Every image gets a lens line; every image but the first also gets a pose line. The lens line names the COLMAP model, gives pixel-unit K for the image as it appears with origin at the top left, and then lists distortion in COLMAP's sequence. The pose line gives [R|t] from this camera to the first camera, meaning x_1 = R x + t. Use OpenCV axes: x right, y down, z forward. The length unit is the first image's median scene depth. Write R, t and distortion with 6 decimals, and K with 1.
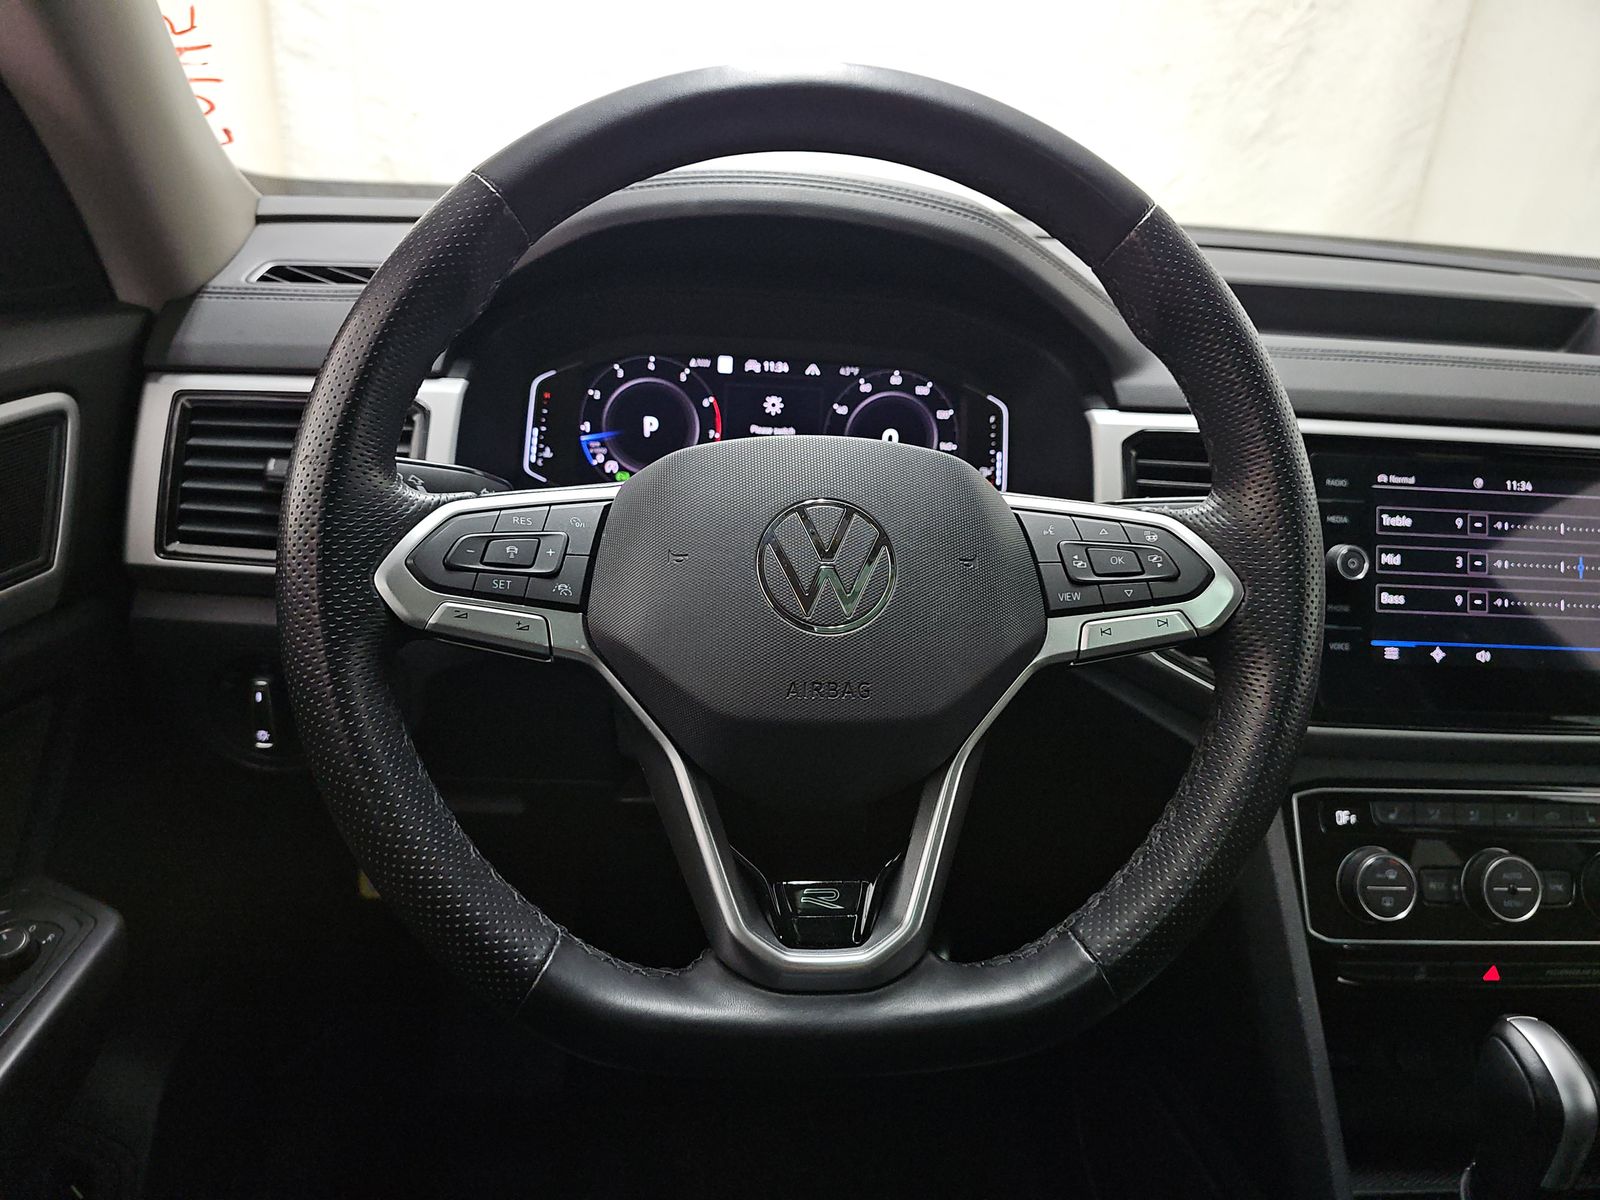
lens RADIAL K [[1040.3, 0, 806.6], [0, 1040.3, 610.3], [0, 0, 1]] dist [0.024277, -0.016418]
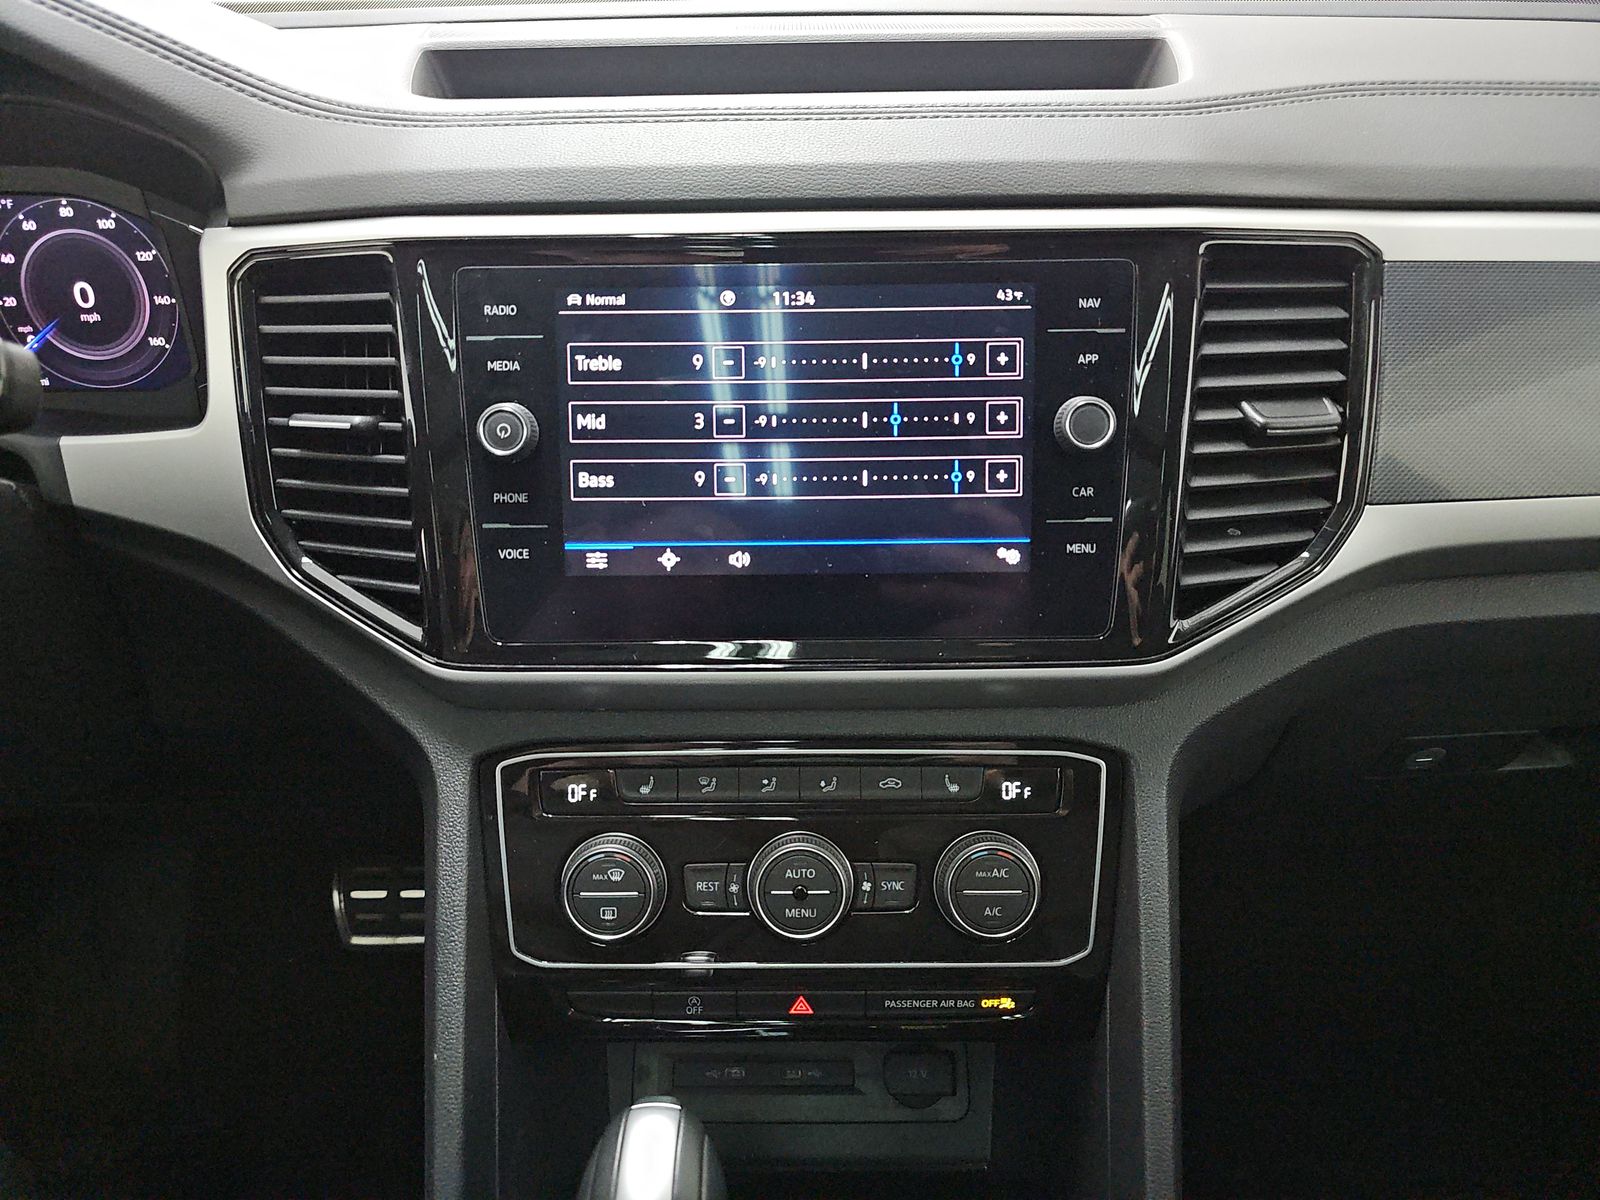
lens RADIAL K [[1040.3, 0, 785.2], [0, 1040.3, 606.6], [0, 0, 1]] dist [0.024277, -0.016418]
pose [[0.991424, -0.032540, -0.126566, 0.748345], [0.044334, 0.994816, 0.091516, 0.013824], [0.122932, -0.096342, 0.987728, 0.331928]]
